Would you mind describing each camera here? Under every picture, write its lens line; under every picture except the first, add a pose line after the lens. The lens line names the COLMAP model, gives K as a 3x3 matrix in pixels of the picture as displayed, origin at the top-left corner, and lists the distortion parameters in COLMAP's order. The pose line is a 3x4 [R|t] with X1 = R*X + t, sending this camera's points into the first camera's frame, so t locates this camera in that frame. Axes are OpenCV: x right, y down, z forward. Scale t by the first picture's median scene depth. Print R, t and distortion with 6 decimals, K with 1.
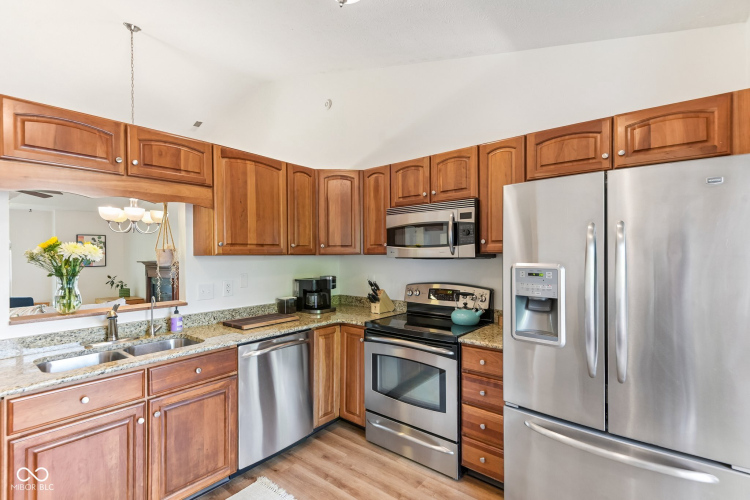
lens RADIAL K [[346.2, 0, 374.3], [0, 346.2, 253.8], [0, 0, 1]] dist [0.008964, -0.001383]
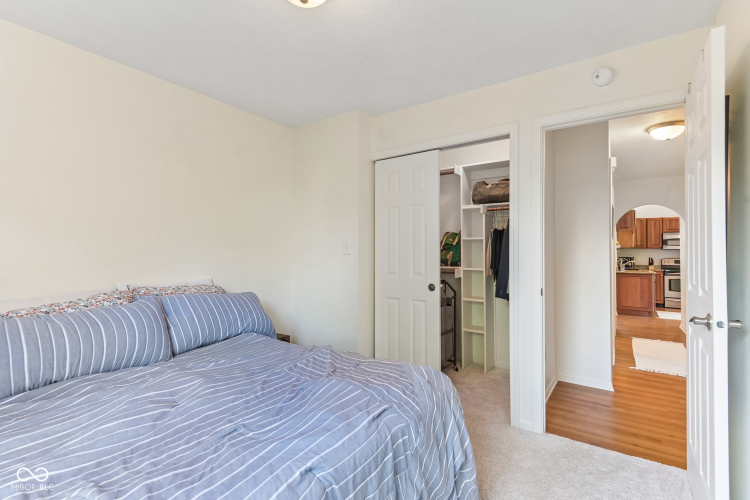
lens RADIAL K [[346.2, 0, 371.7], [0, 346.2, 249.6], [0, 0, 1]] dist [0.008964, -0.001383]
pose [[0.997739, 0.012221, 0.066084, -3.013617], [-0.011434, 0.999859, -0.012279, 0.089475], [-0.066225, 0.011496, 0.997739, -2.054663]]
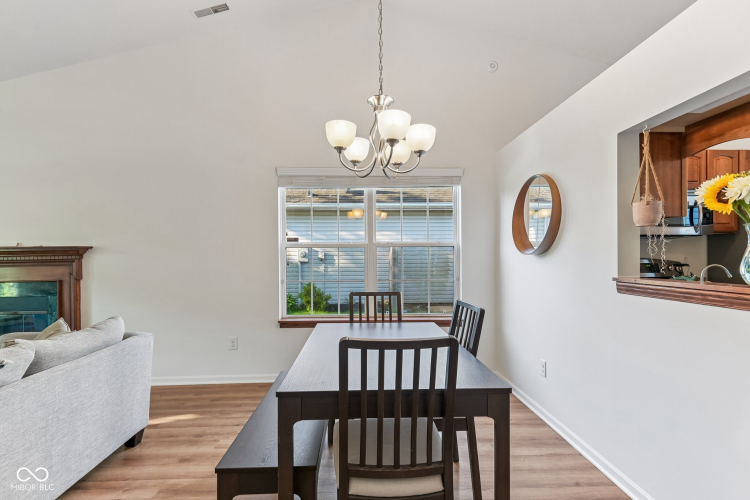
lens RADIAL K [[346.2, 0, 380.4], [0, 346.2, 259.8], [0, 0, 1]] dist [0.008964, -0.001383]
pose [[0.748474, 0.000437, 0.663164, -1.453710], [-0.001663, 0.999998, 0.001218, 0.100448], [-0.663162, -0.002015, 0.748473, 0.801547]]
